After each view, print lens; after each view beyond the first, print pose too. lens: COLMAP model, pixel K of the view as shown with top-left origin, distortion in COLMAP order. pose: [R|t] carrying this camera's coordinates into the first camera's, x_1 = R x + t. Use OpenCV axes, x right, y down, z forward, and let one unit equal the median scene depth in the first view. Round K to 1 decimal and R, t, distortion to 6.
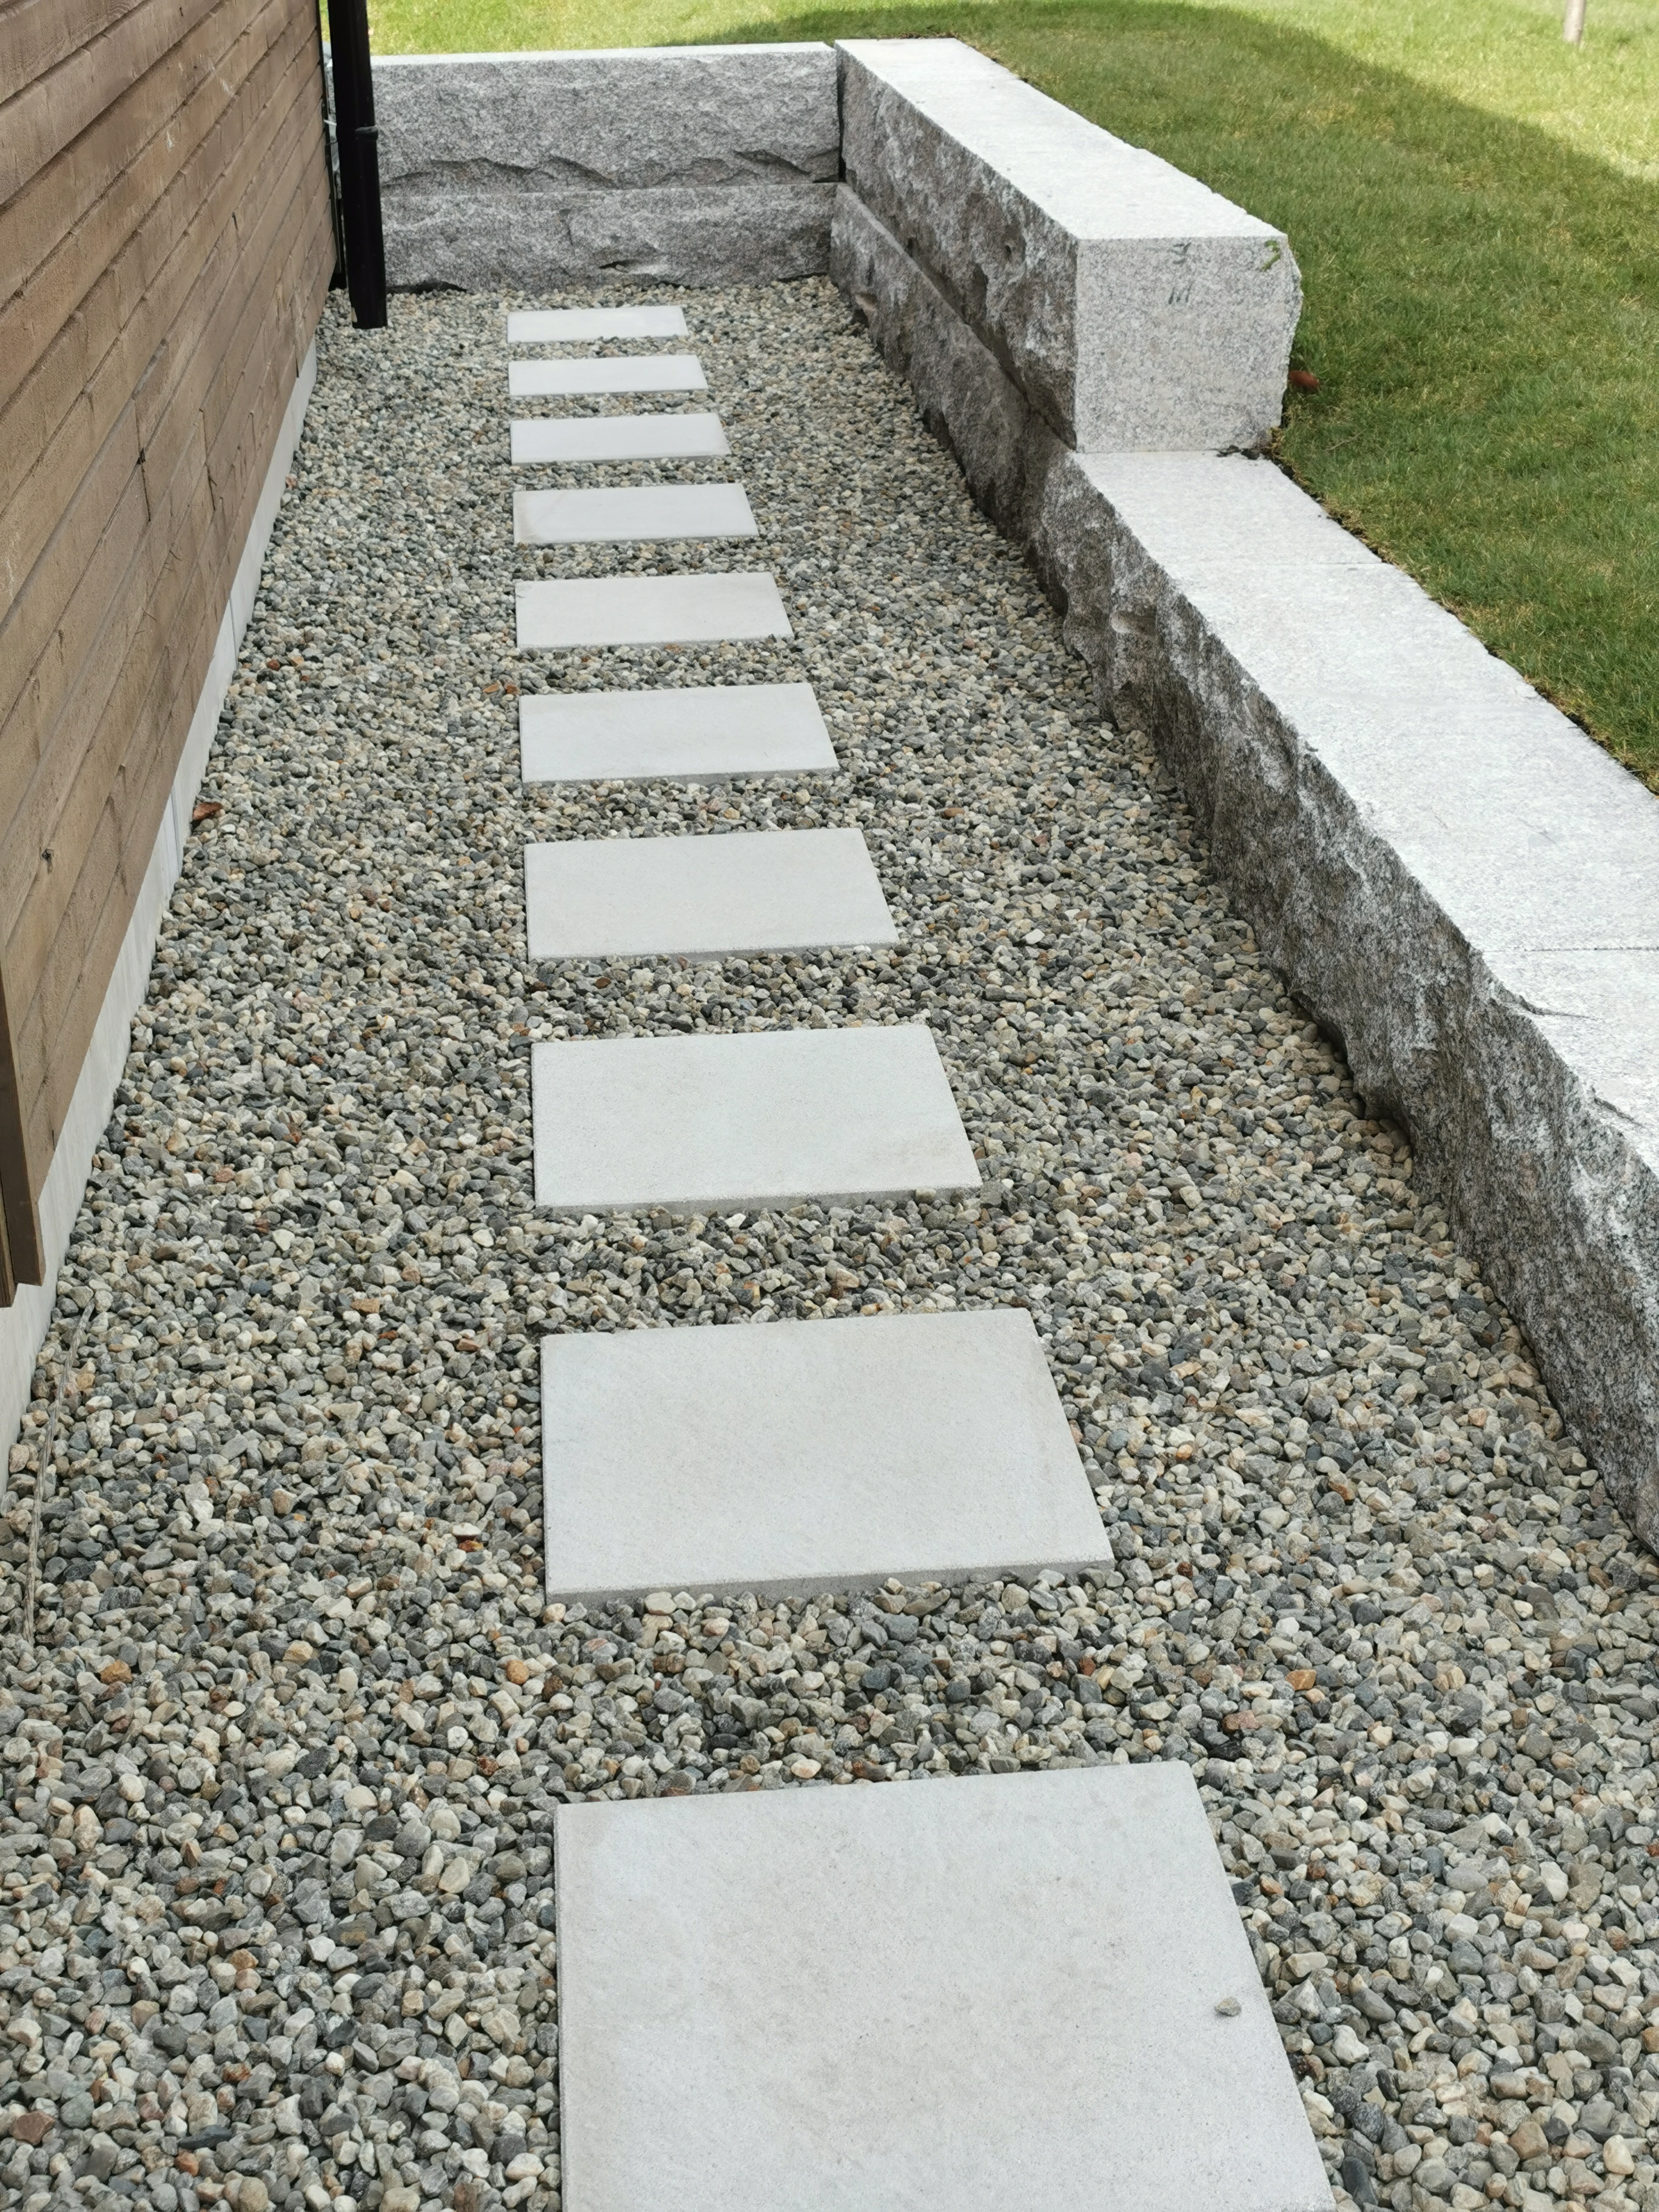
lens RADIAL K [[3232.1, 0, 829.5], [0, 3232.1, 1106.0], [0, 0, 1]] dist [0.153816, -0.592017]
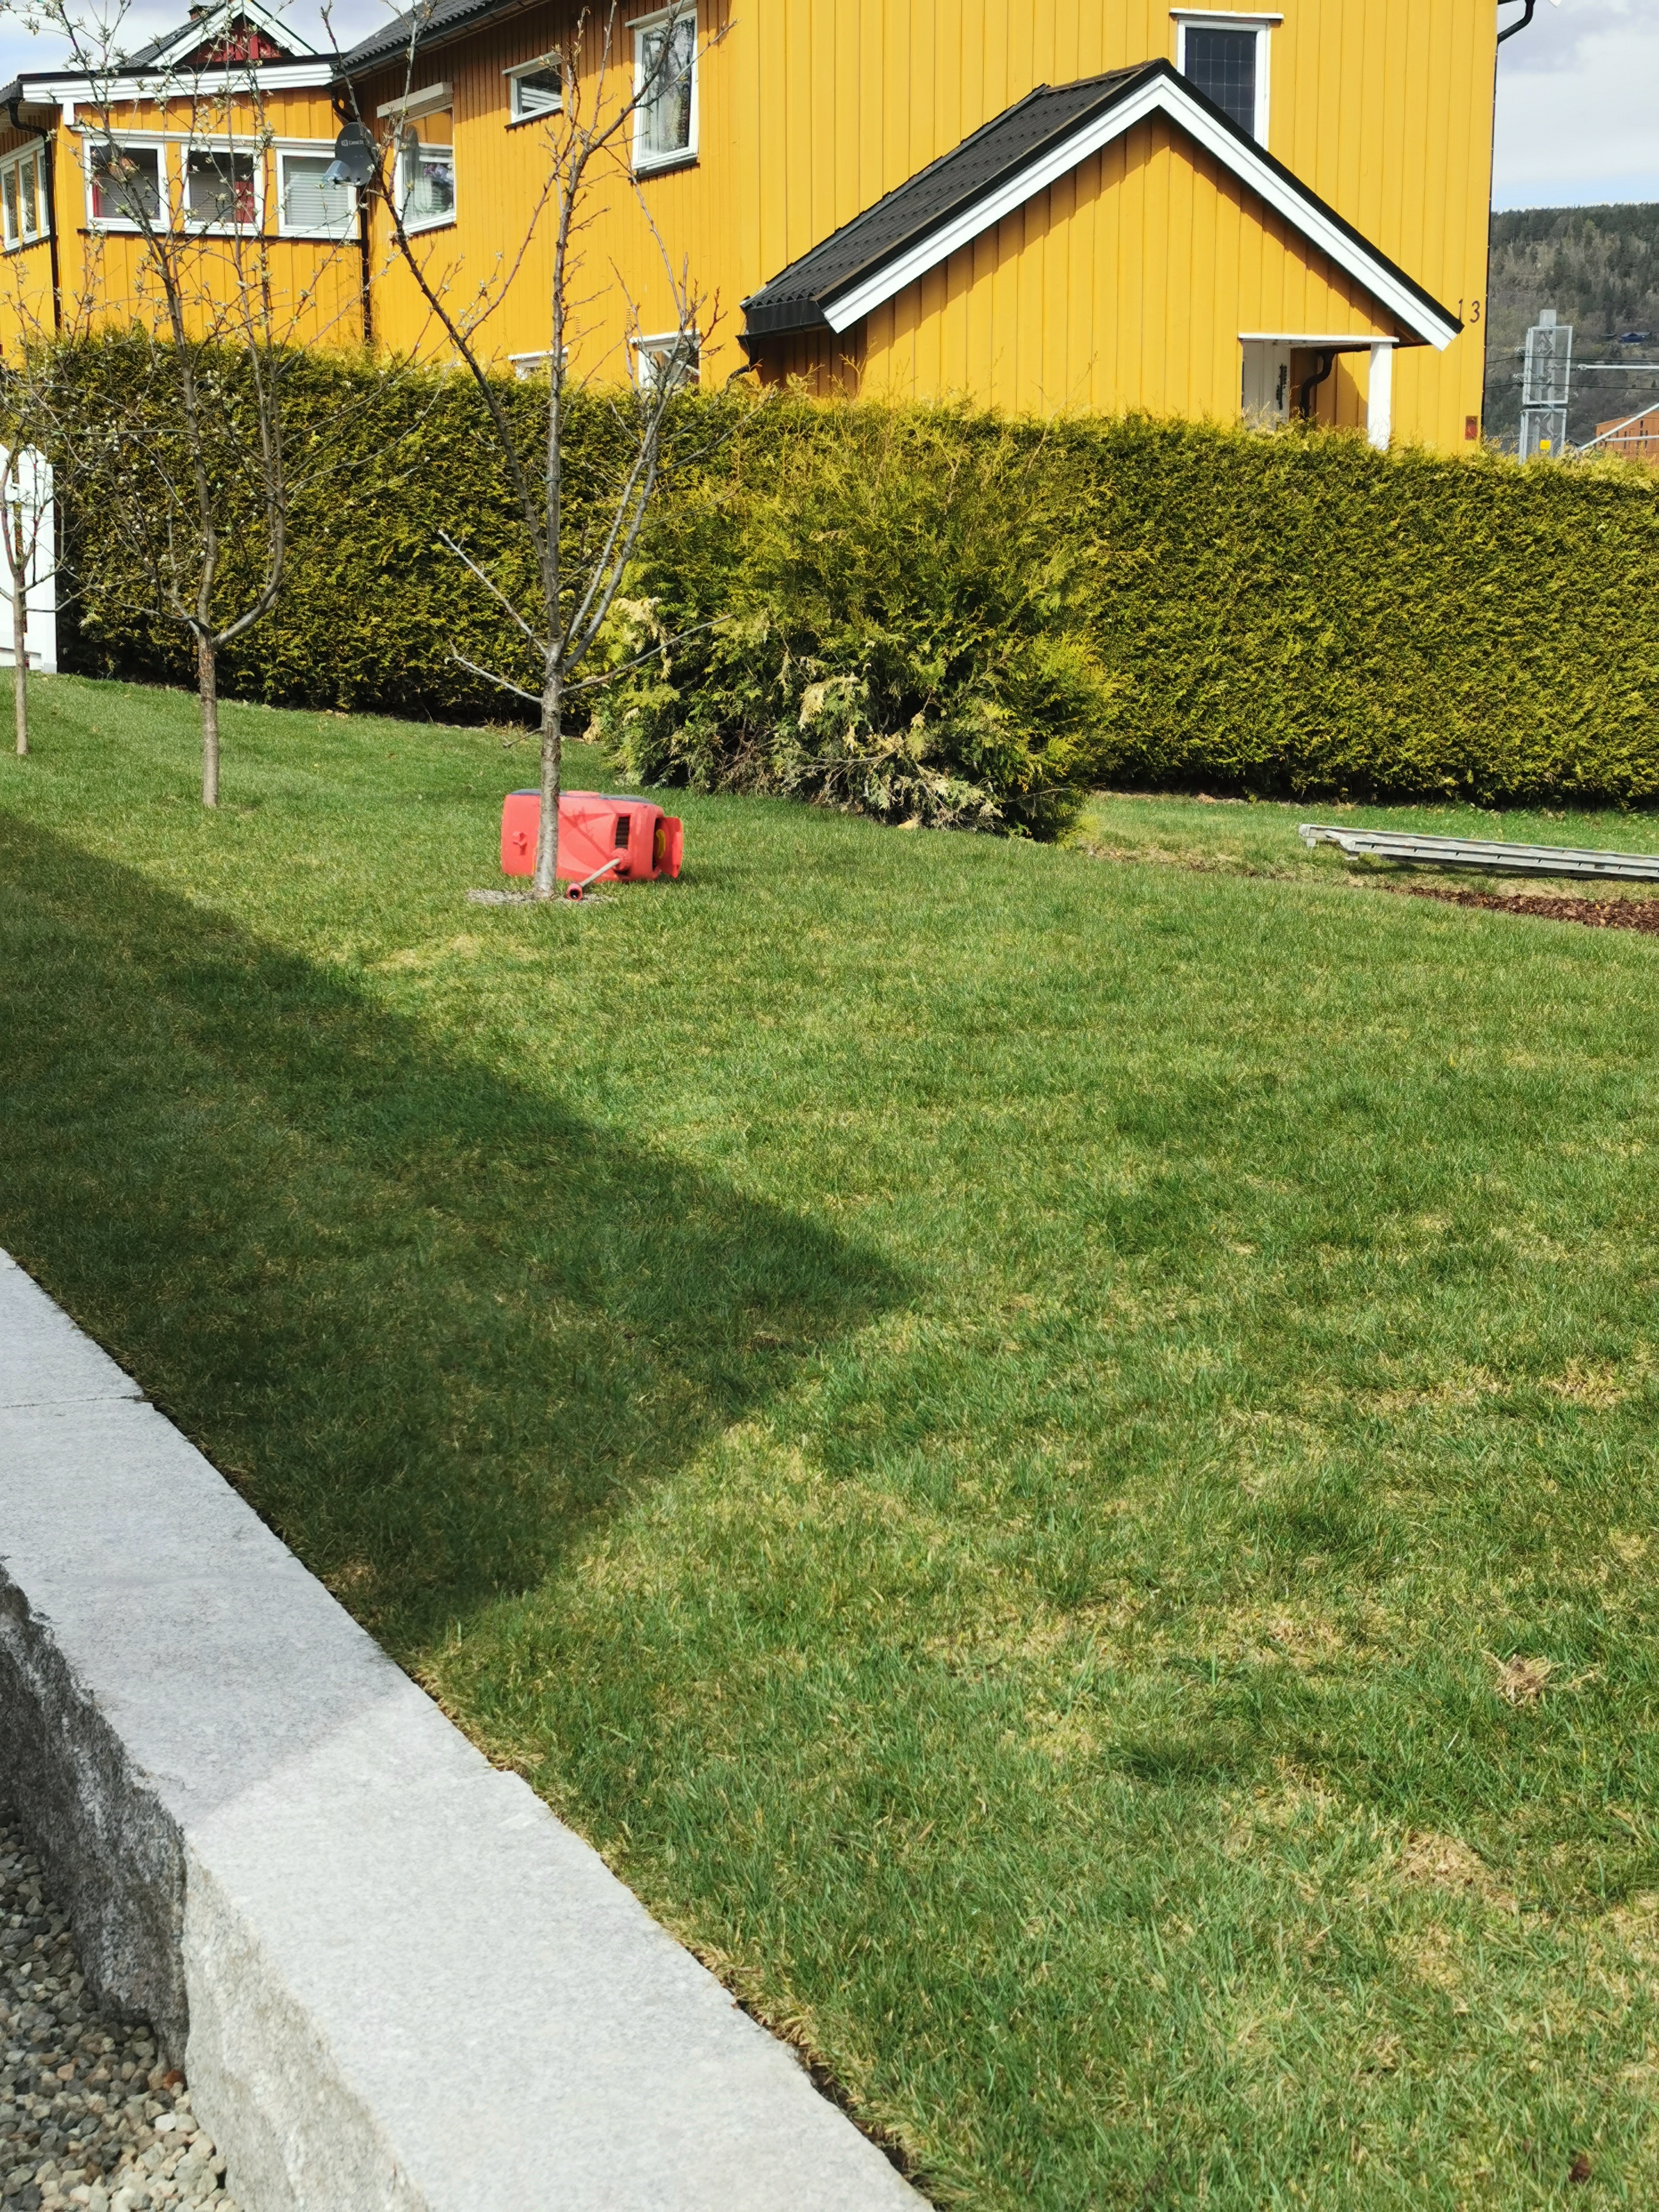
lens RADIAL K [[3147.9, 0, 829.5], [0, 3147.9, 1106.0], [0, 0, 1]] dist [-0.088012, 0.442951]
pose [[0.937354, -0.048516, 0.344983, 0.117604], [0.120692, 0.974155, -0.190935, 0.149964], [-0.326803, 0.220611, 0.918983, -0.519632]]
